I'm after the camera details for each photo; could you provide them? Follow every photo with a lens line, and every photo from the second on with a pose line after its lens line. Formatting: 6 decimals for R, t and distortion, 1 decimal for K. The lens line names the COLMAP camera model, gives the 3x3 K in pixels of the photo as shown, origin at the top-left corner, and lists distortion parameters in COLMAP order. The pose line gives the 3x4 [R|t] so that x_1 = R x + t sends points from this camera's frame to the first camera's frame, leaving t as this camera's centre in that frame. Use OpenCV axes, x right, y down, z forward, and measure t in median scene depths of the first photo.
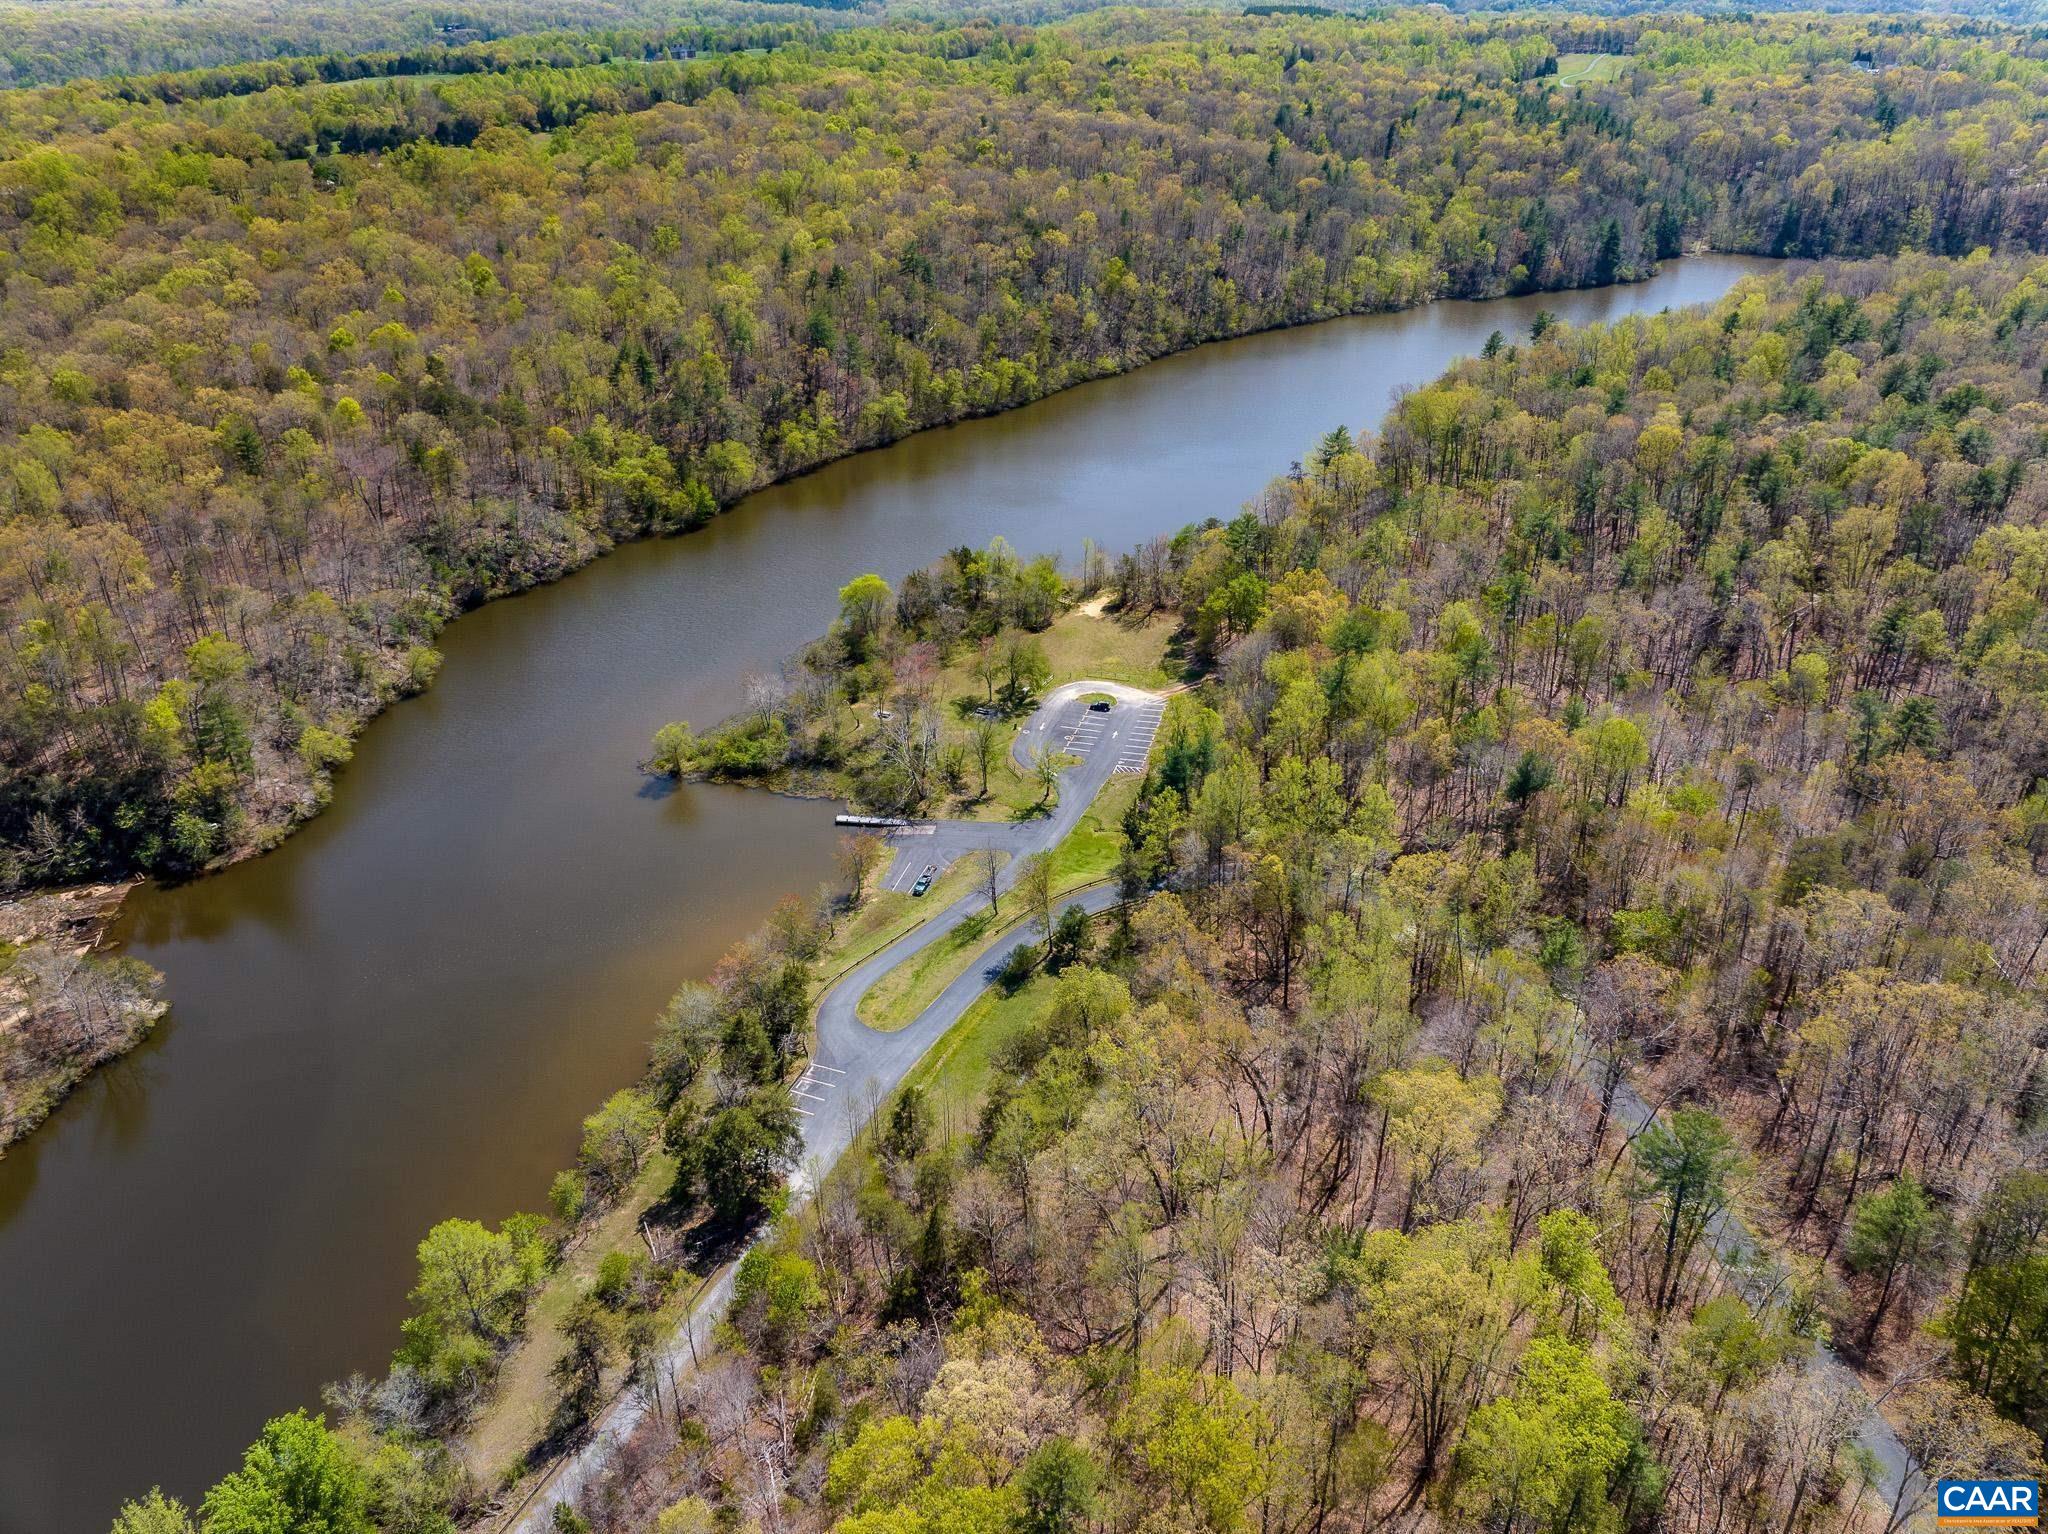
lens RADIAL K [[1444.9, 0, 1026.4], [0, 1444.9, 768.3], [0, 0, 1]] dist [-0.046170, 0.011667]
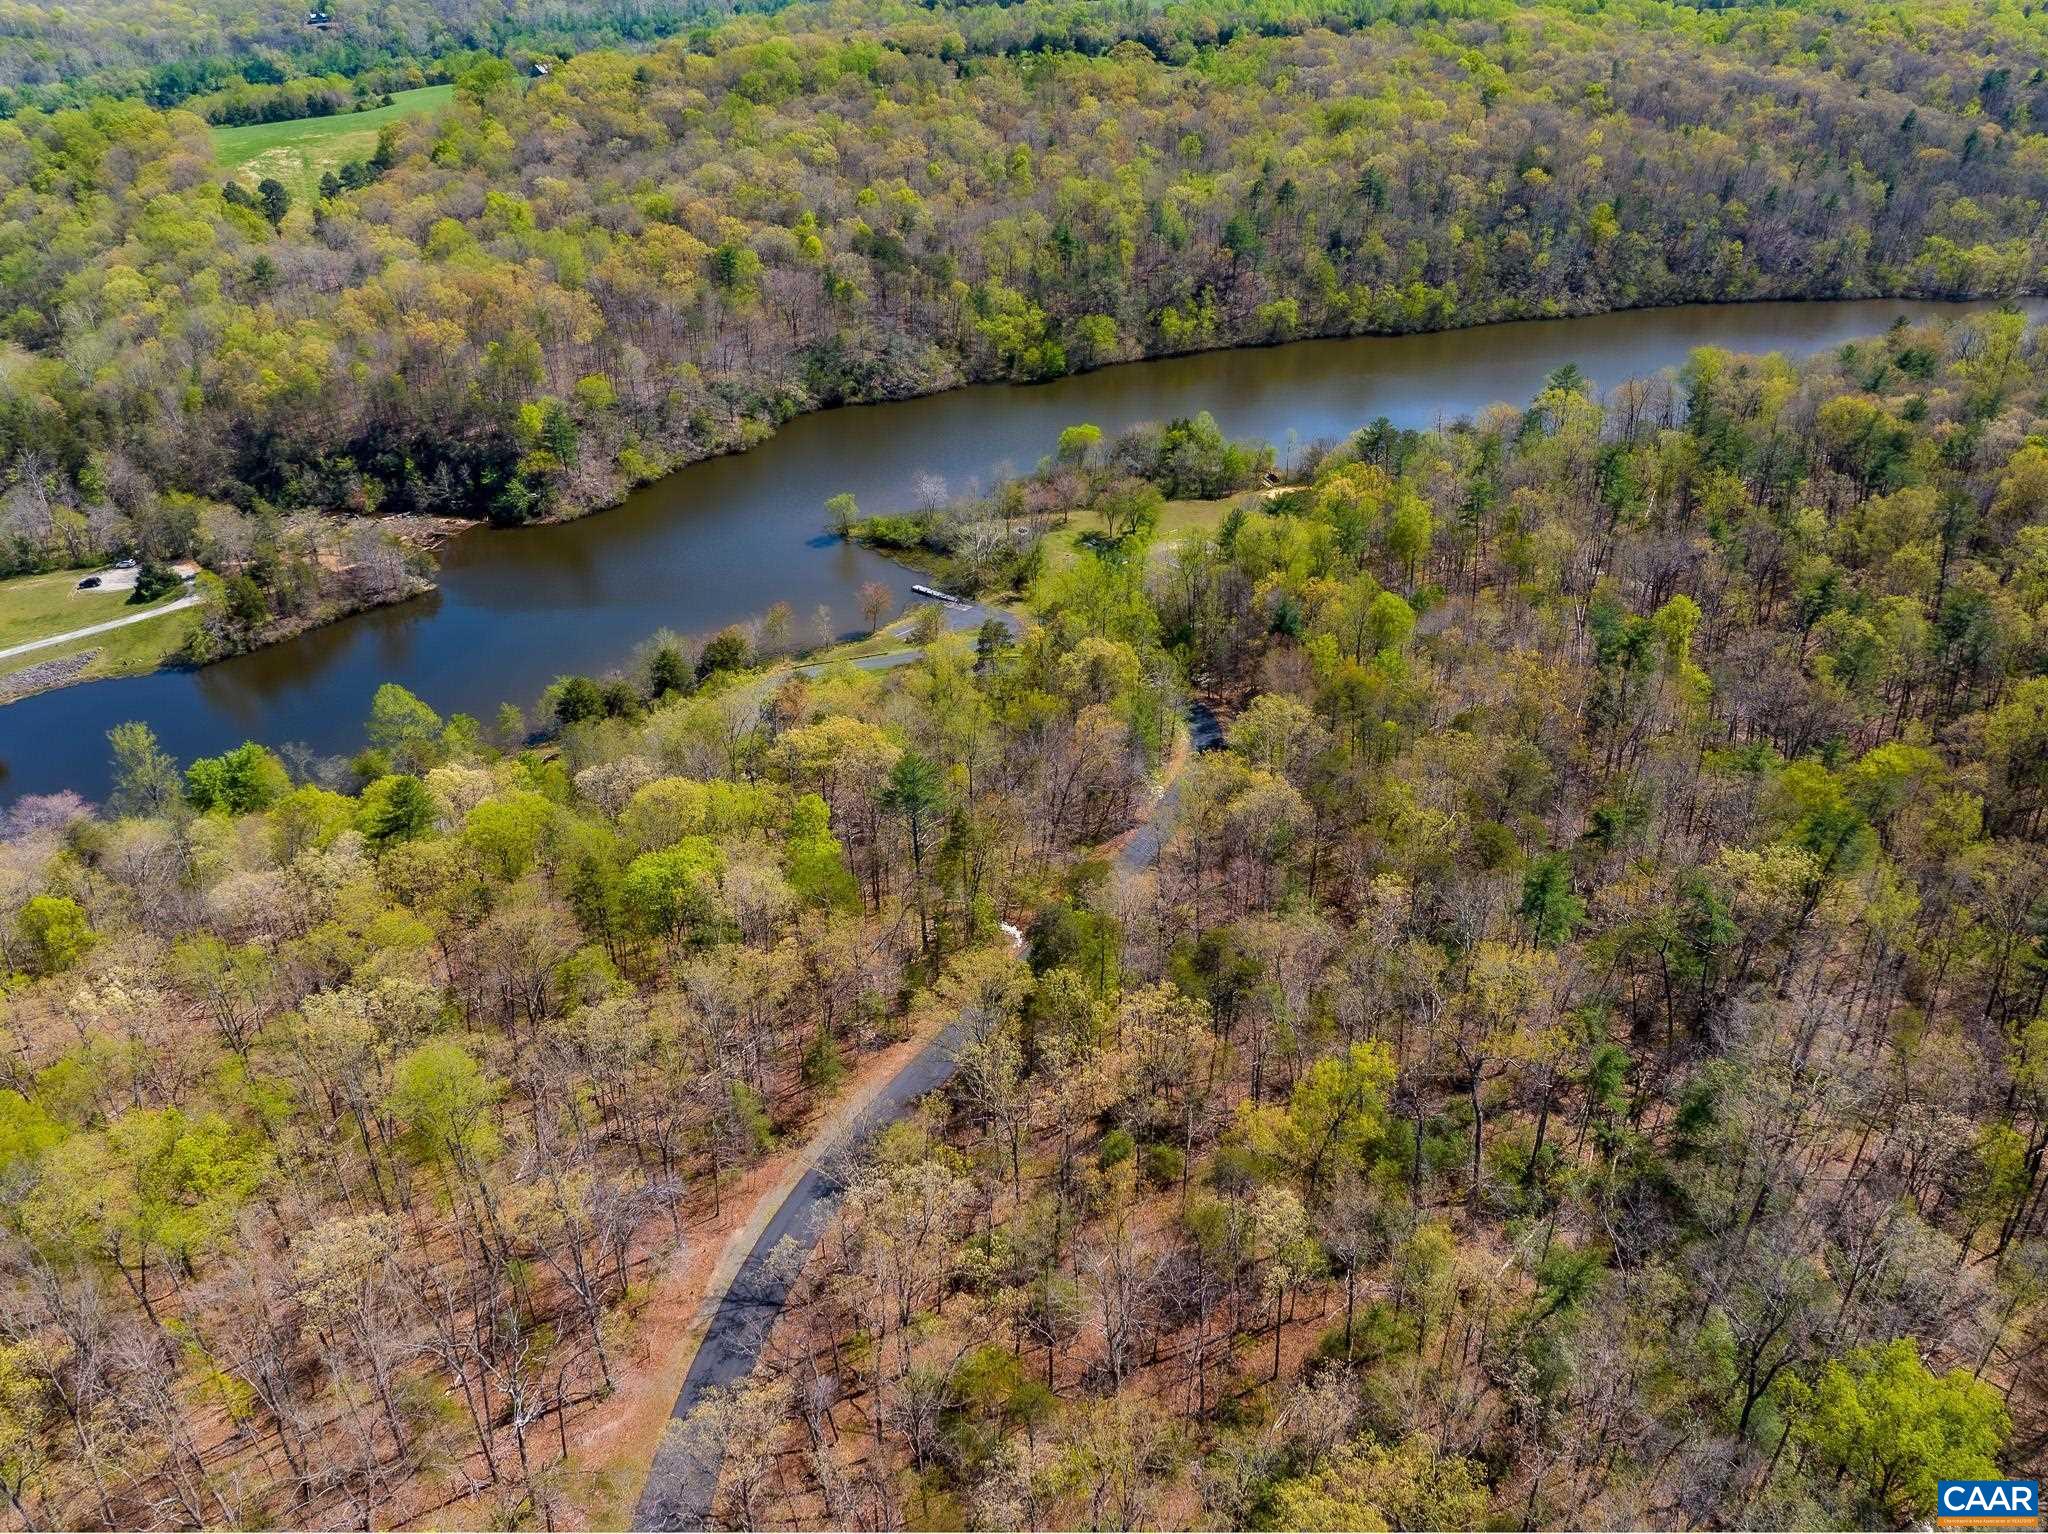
lens RADIAL K [[1444.9, 0, 1012.5], [0, 1444.9, 765.9], [0, 0, 1]] dist [-0.046170, 0.011667]
pose [[0.858613, 0.261941, -0.440648, 0.444241], [-0.246460, 0.964661, 0.093204, 0.039573], [0.449490, 0.028576, 0.892828, -0.057004]]
